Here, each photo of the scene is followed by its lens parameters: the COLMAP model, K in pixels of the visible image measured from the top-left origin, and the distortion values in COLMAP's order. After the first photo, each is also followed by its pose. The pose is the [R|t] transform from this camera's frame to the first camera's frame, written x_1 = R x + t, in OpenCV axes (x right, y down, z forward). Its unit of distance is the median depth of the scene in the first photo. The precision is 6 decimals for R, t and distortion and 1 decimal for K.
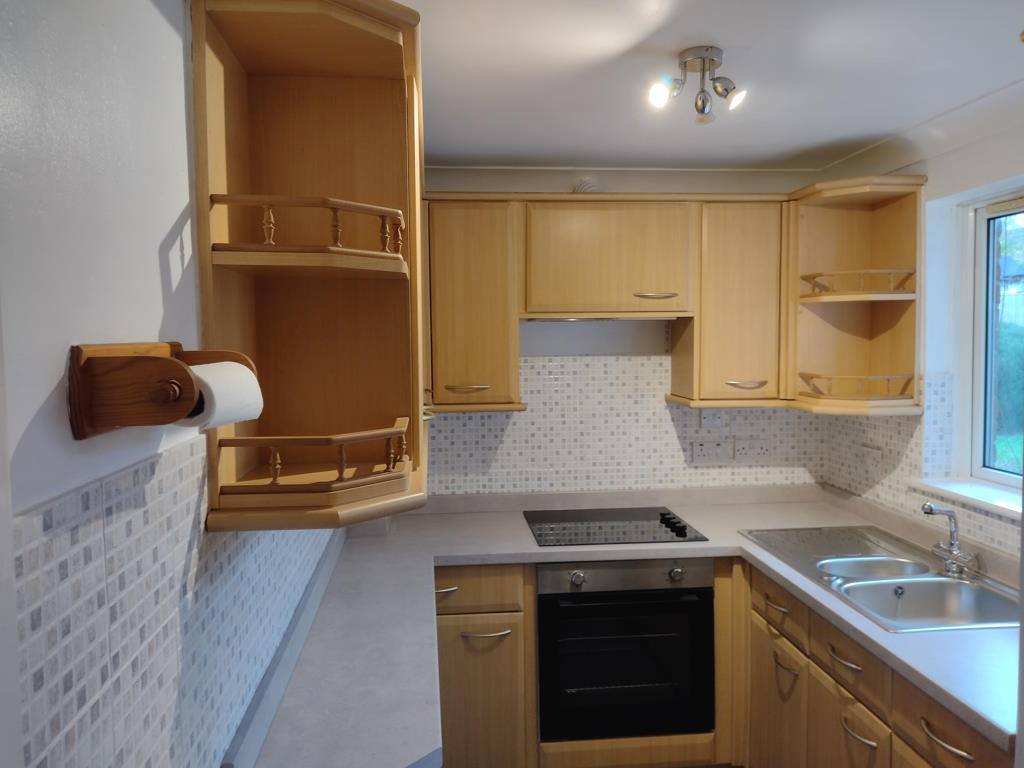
lens RADIAL K [[778.7, 0, 511.9], [0, 778.7, 383.2], [0, 0, 1]] dist [0.005548, -0.003975]
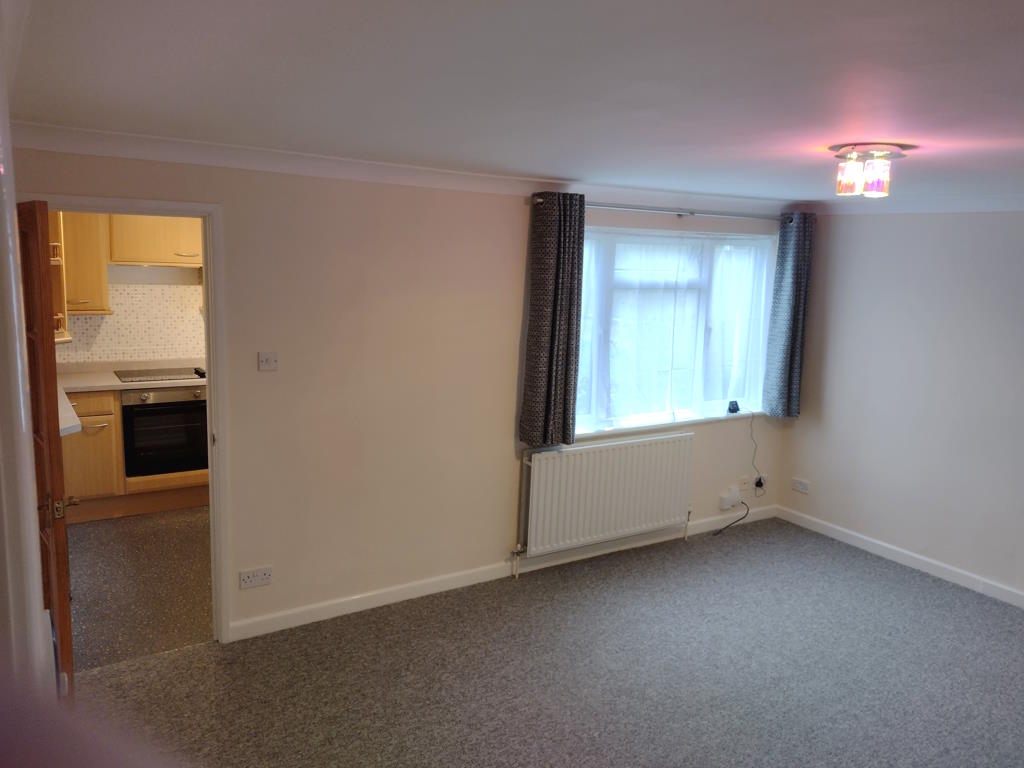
lens RADIAL K [[778.7, 0, 513.0], [0, 778.7, 378.5], [0, 0, 1]] dist [0.005548, -0.003975]
pose [[0.887784, -0.030549, 0.459246, 0.005508], [-0.018784, 0.994559, 0.102470, -0.019618], [-0.459877, -0.099598, 0.882379, -0.997612]]
